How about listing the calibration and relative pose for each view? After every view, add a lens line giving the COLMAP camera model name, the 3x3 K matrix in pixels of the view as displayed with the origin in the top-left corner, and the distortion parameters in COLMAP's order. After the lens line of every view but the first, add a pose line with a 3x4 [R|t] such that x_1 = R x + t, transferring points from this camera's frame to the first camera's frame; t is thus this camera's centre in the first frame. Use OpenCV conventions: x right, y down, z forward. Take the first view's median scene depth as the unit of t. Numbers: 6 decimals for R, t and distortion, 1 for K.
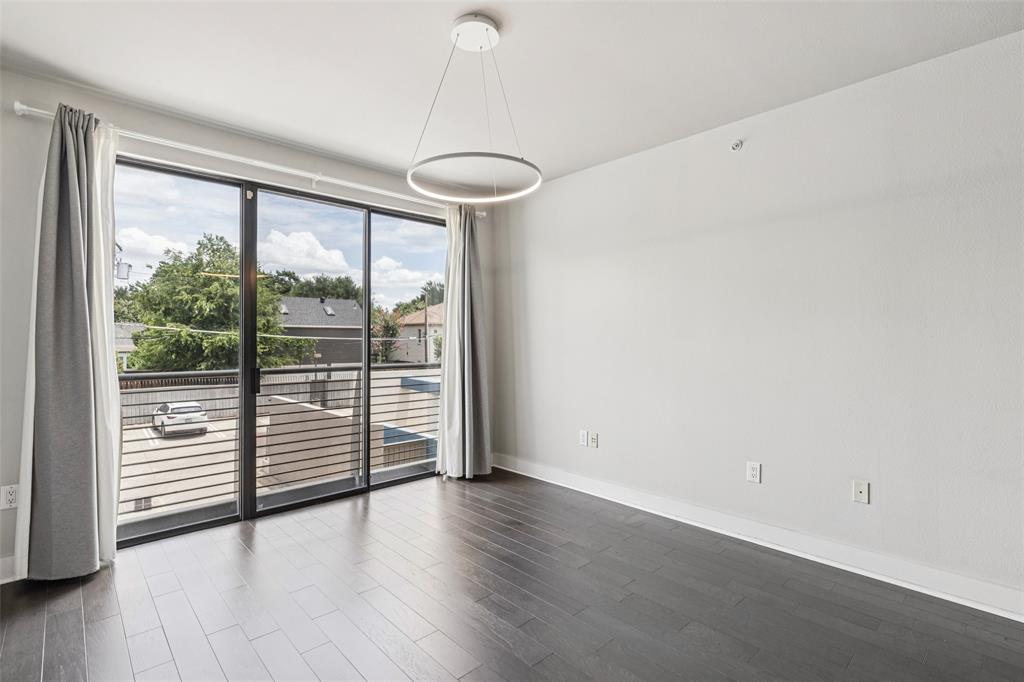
lens RADIAL K [[480.6, 0, 509.4], [0, 480.6, 338.0], [0, 0, 1]] dist [0.003477, 0.001851]
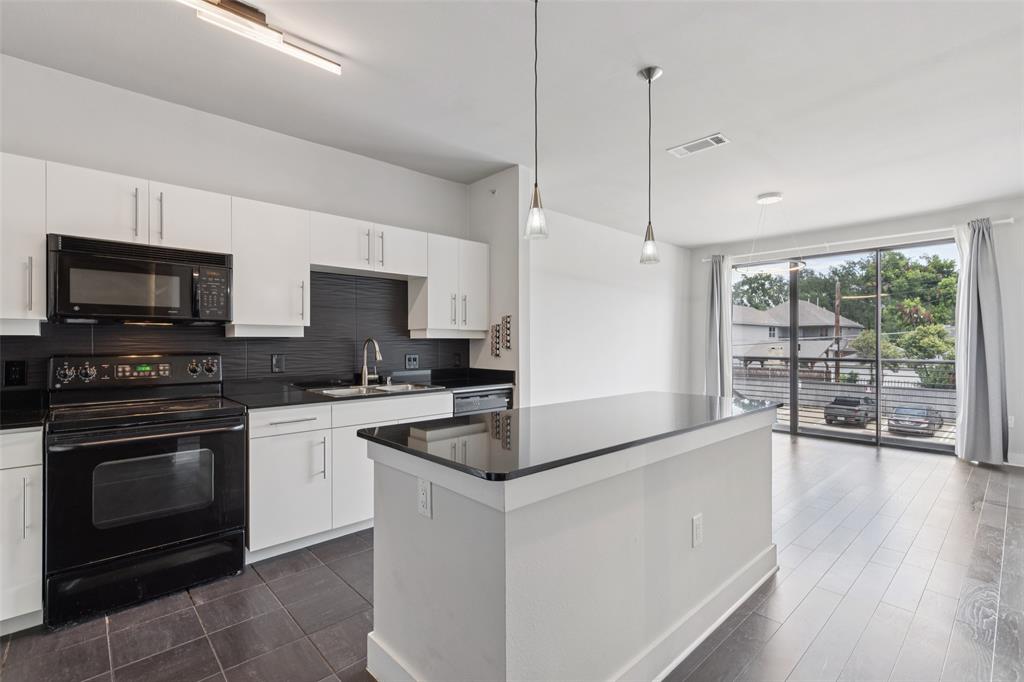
lens RADIAL K [[464.3, 0, 516.3], [0, 464.3, 339.2], [0, 0, 1]] dist [0.010031, -0.001369]
pose [[0.003578, -0.006333, -0.999974, 0.172366], [0.001364, 0.999979, -0.006328, 0.000937], [0.999993, -0.001342, 0.003586, -0.013481]]
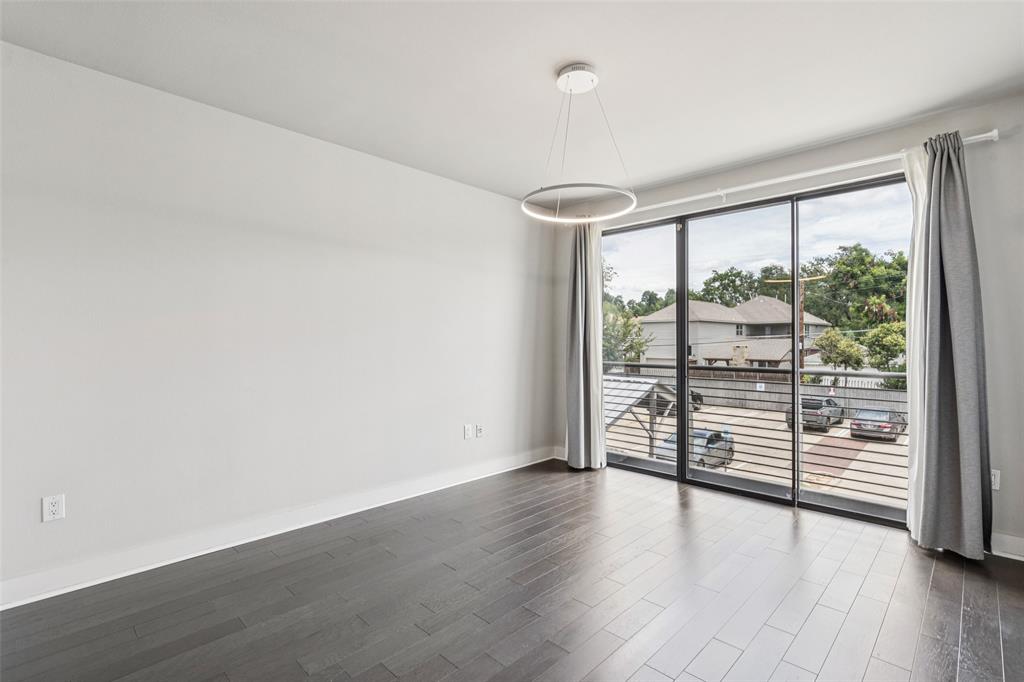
lens RADIAL K [[480.6, 0, 519.2], [0, 480.6, 334.9], [0, 0, 1]] dist [0.003477, 0.001851]
pose [[0.063536, -0.011221, -0.997916, 0.092543], [0.001901, 0.999936, -0.011123, 0.000328], [0.997978, -0.001190, 0.063553, 0.065715]]
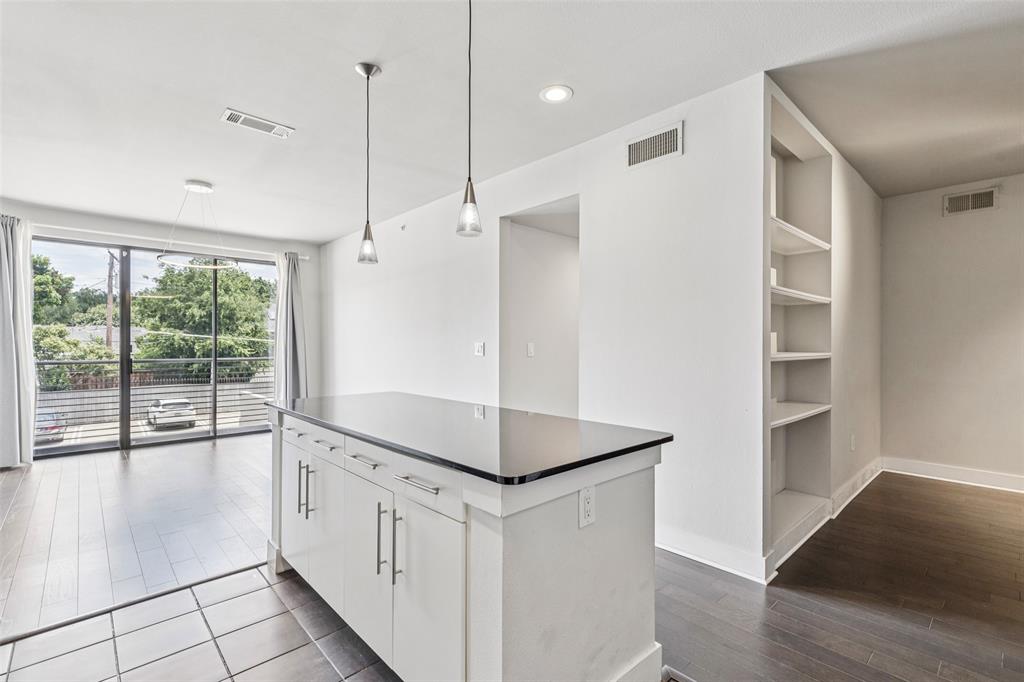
lens RADIAL K [[464.3, 0, 513.3], [0, 464.3, 348.4], [0, 0, 1]] dist [0.010031, -0.001369]
pose [[0.999996, 0.000762, -0.002644, 0.105833], [-0.000726, 0.999907, 0.013646, 0.000501], [0.002654, -0.013644, 0.999903, -0.079802]]
